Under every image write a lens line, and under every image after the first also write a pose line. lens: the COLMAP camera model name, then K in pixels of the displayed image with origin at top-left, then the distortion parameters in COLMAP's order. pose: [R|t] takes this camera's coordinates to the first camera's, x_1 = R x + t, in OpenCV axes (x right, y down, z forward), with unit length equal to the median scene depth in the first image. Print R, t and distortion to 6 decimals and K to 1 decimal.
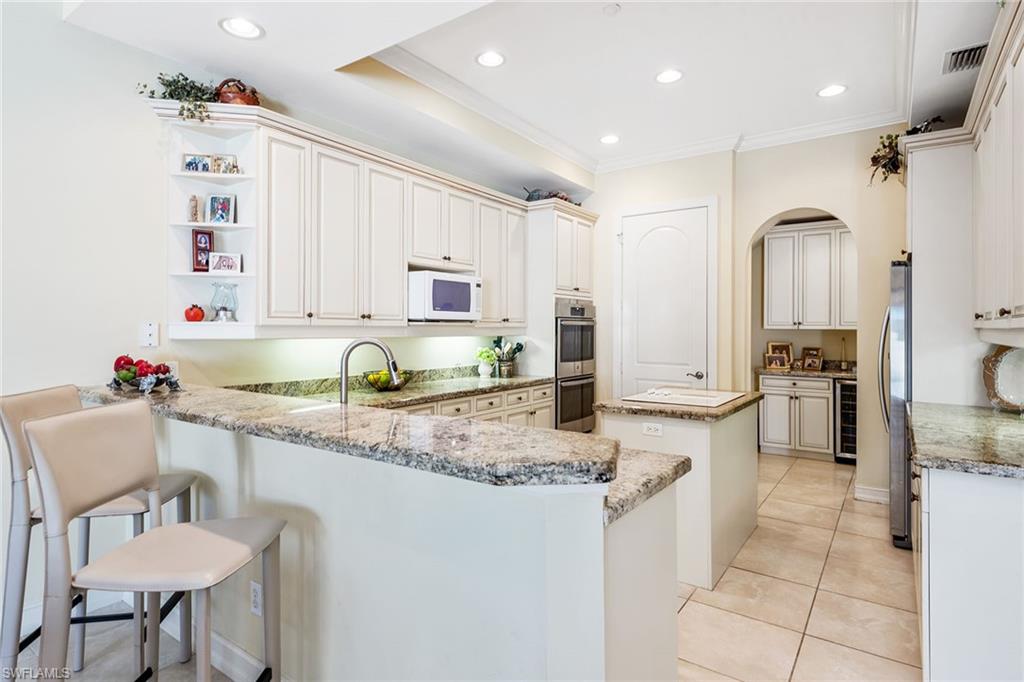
lens RADIAL K [[543.3, 0, 509.5], [0, 543.3, 331.0], [0, 0, 1]] dist [0.005735, 0.000511]
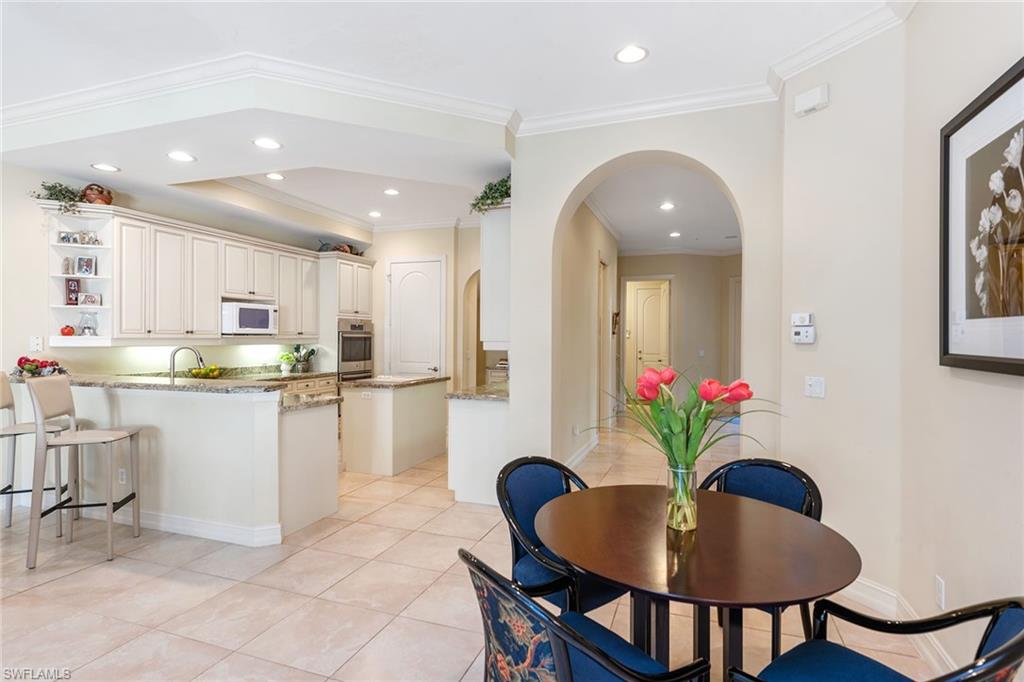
lens RADIAL K [[513.5, 0, 518.1], [0, 513.5, 341.4], [0, 0, 1]] dist [-0.002920, -0.002456]
pose [[0.957967, 0.000256, 0.286879, 0.223716], [-0.001729, 0.999987, 0.004883, -0.008766], [-0.286874, -0.005174, 0.957954, -0.701603]]
